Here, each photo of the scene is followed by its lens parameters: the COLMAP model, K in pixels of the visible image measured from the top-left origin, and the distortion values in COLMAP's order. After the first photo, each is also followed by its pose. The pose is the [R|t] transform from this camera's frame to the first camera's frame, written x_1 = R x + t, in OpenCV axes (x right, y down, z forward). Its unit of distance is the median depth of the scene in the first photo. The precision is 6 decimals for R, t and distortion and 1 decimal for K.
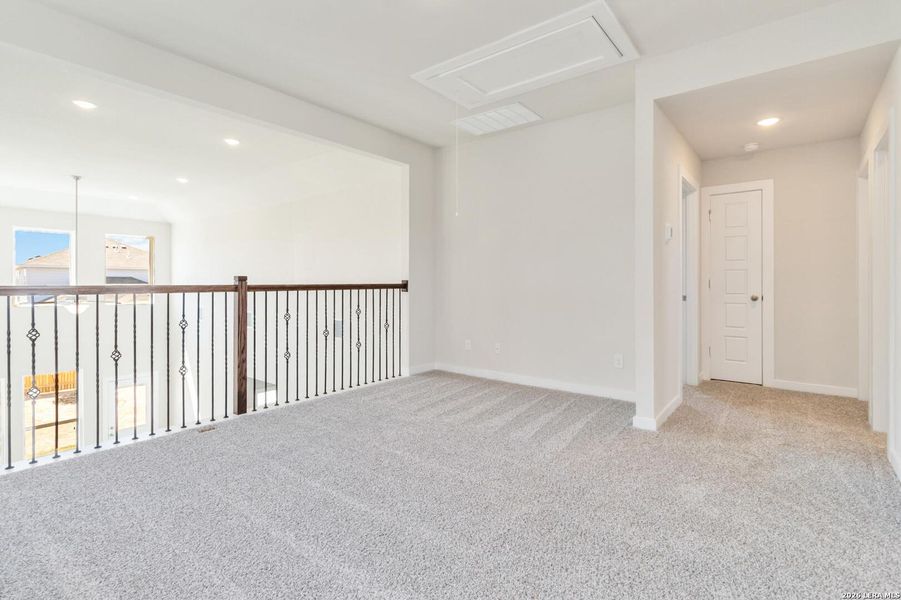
lens RADIAL K [[425.1, 0, 454.2], [0, 425.1, 283.7], [0, 0, 1]] dist [-0.002545, -0.000275]
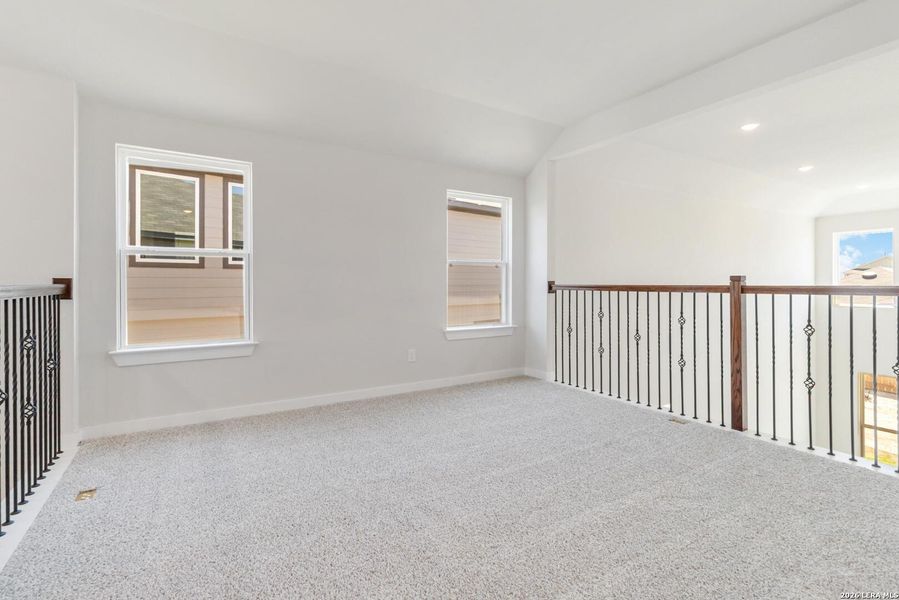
lens RADIAL K [[424.2, 0, 453.2], [0, 424.2, 283.7], [0, 0, 1]] dist [-0.002545, -0.000275]
pose [[-0.314820, 0.005182, -0.949137, 0.559954], [-0.004583, 0.999965, 0.006980, -0.004857], [0.949140, 0.006547, -0.314785, 0.746702]]
